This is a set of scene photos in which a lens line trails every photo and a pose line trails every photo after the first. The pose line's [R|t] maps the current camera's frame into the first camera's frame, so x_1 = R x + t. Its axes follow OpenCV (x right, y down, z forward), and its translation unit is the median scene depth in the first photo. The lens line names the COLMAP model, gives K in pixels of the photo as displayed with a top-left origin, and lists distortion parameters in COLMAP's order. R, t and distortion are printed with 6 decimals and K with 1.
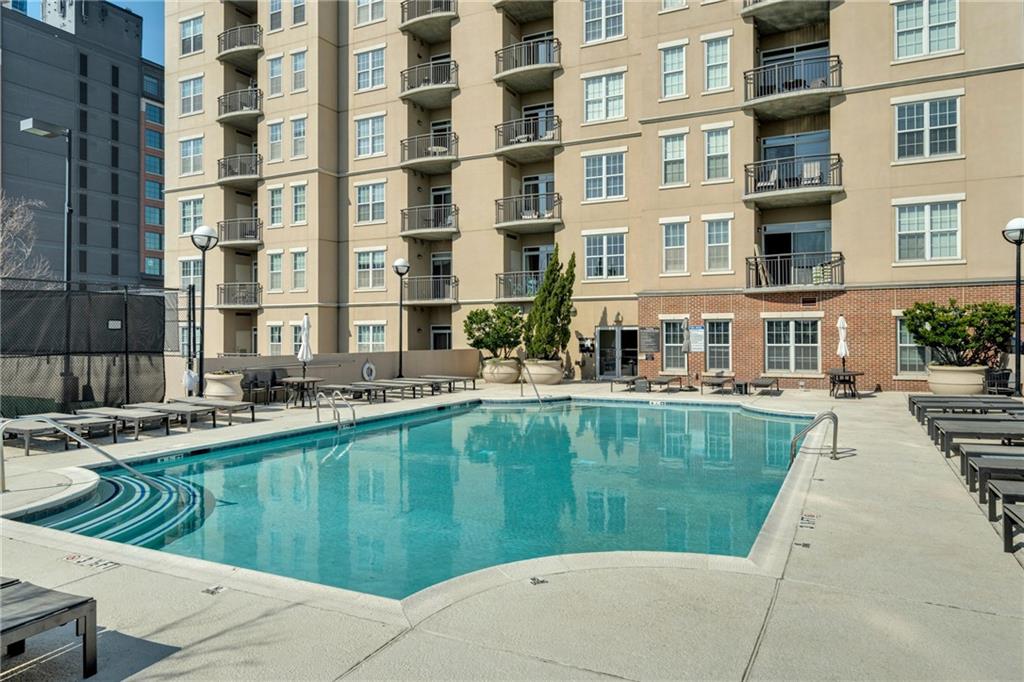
lens RADIAL K [[694.6, 0, 512.0], [0, 694.6, 341.0], [0, 0, 1]] dist [0.003166, 0.002364]
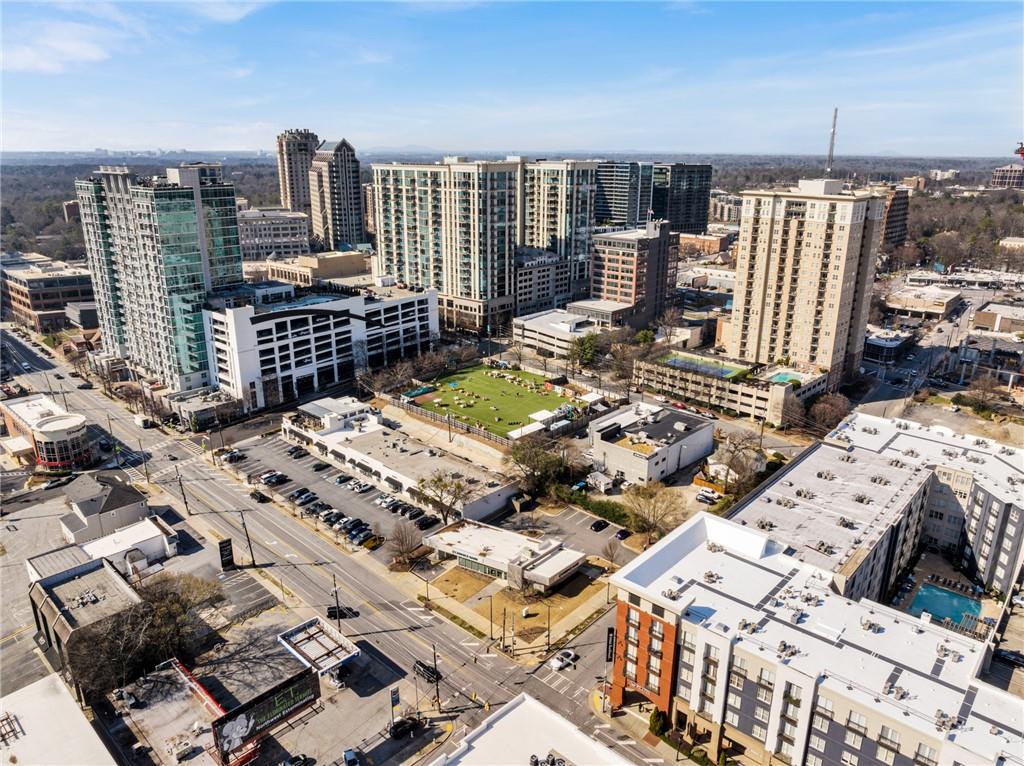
lens RADIAL K [[723.1, 0, 512.0], [0, 723.1, 383.0], [0, 0, 1]] dist [-0.002828, -0.000263]
pose [[0.955331, 0.097441, -0.279012, -0.691790], [-0.008167, 0.952426, 0.304660, -2.522026], [0.295425, -0.288772, 0.910678, -8.479952]]
